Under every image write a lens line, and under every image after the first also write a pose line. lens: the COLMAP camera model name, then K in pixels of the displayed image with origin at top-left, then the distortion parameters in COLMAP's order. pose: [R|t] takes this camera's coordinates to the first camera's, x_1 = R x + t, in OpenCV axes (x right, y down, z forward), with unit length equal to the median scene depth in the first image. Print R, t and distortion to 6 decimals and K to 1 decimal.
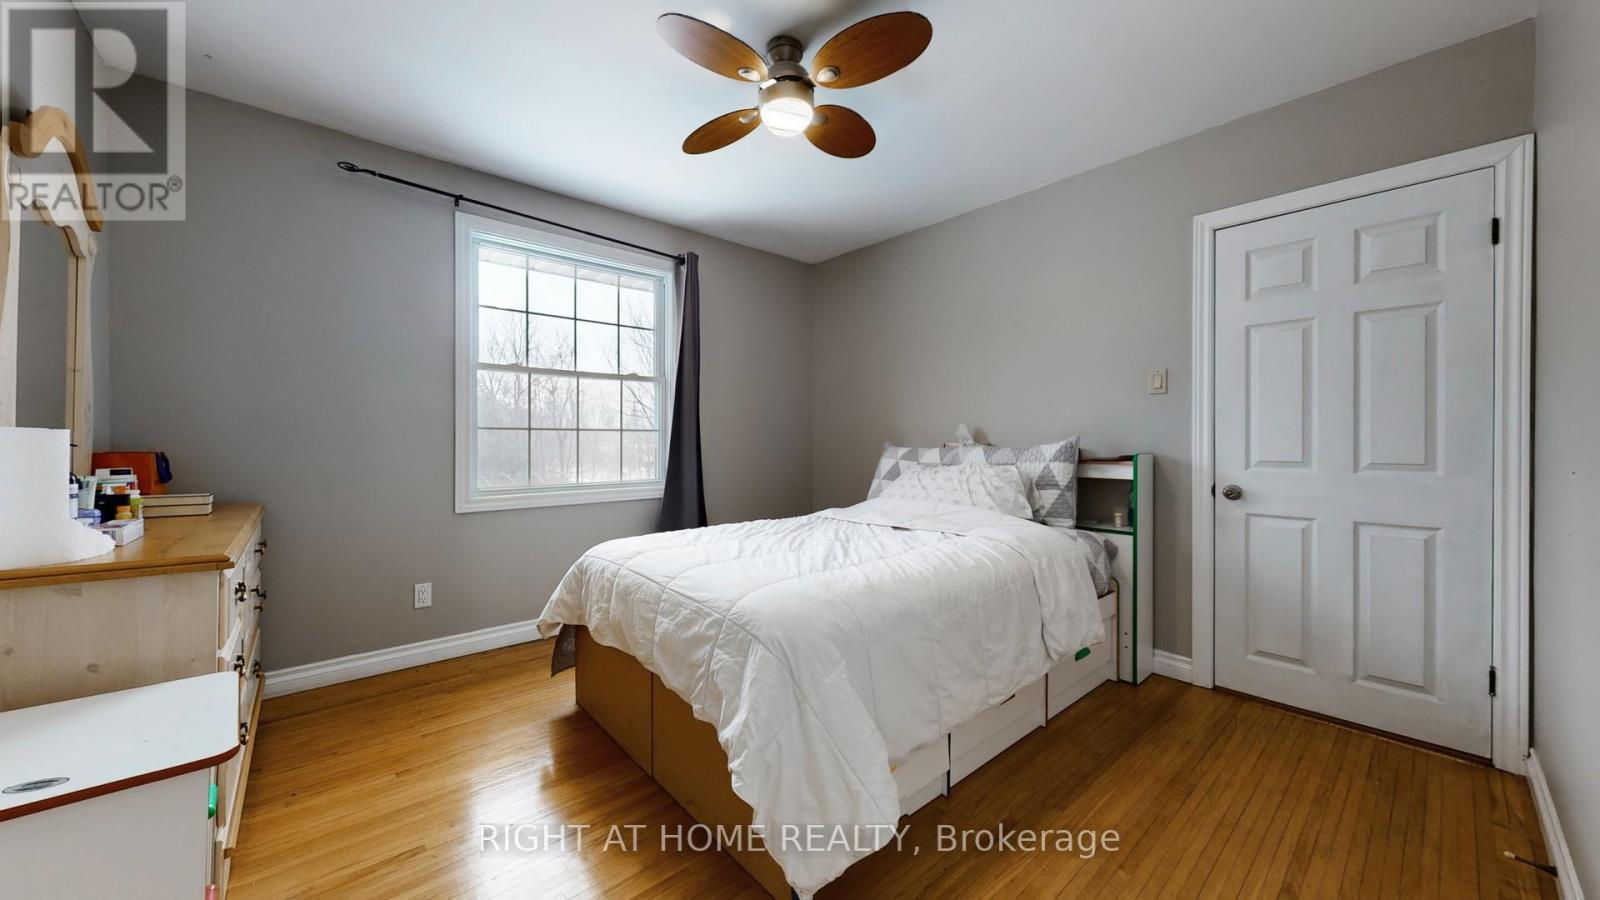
lens RADIAL K [[518.1, 0, 789.1], [0, 518.1, 449.0], [0, 0, 1]] dist [-0.000905, 0.000024]
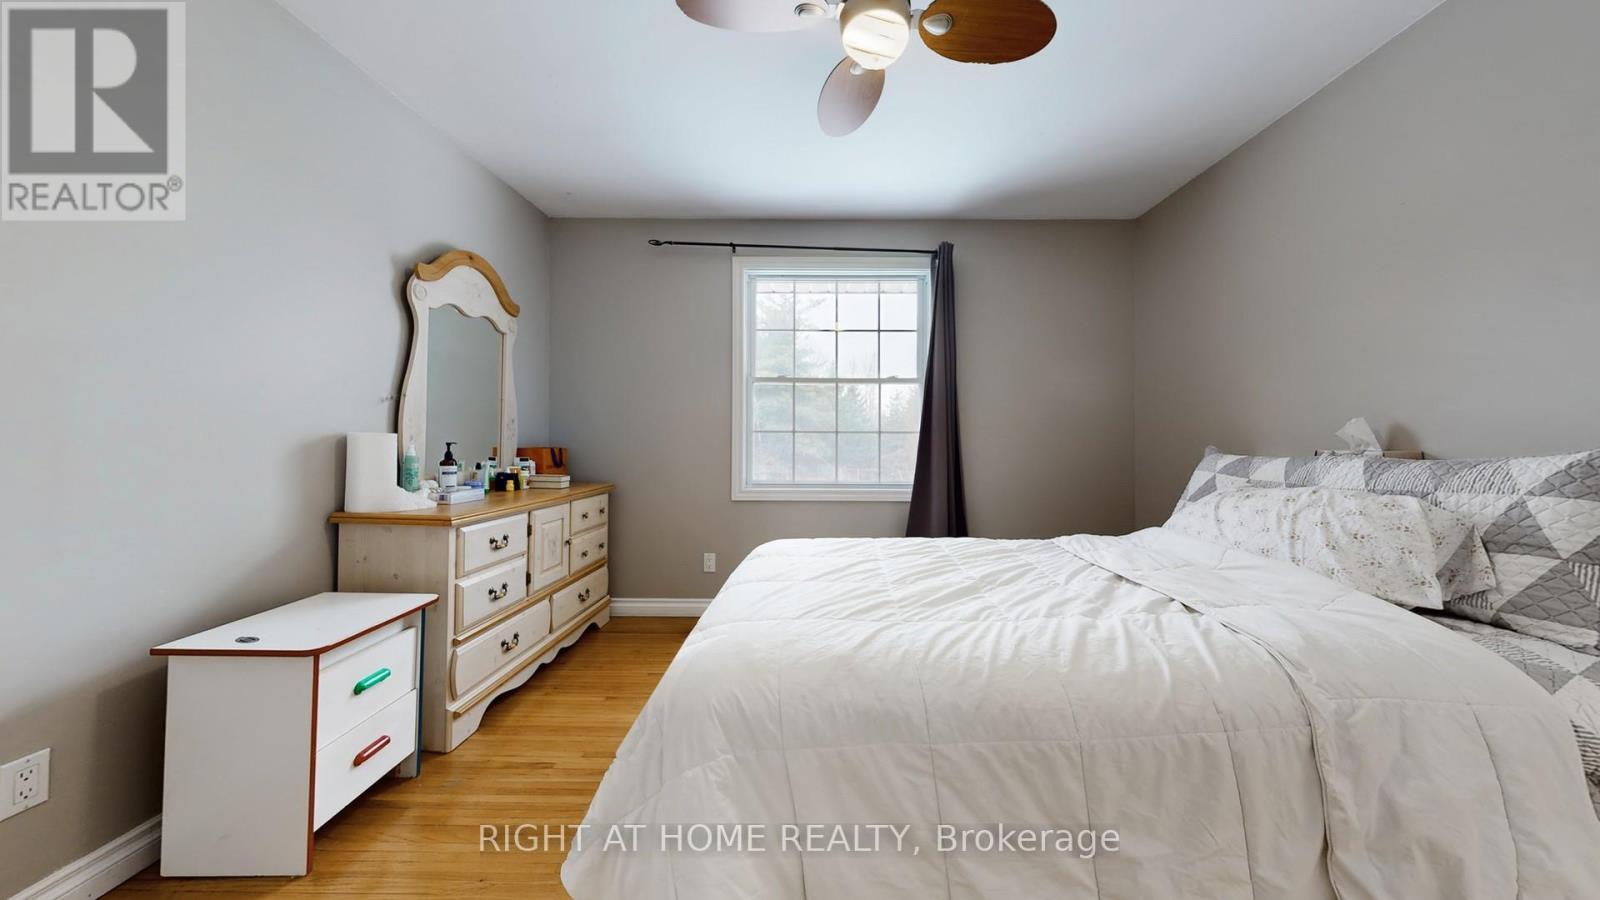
lens RADIAL K [[487.5, 0, 792.4], [0, 487.5, 445.4], [0, 0, 1]] dist [0.004221, 0.000100]
pose [[0.777030, 0.010672, -0.629372, 0.190278], [-0.015265, 0.999882, -0.001891, -0.006513], [0.629278, 0.011077, 0.777101, 0.169515]]
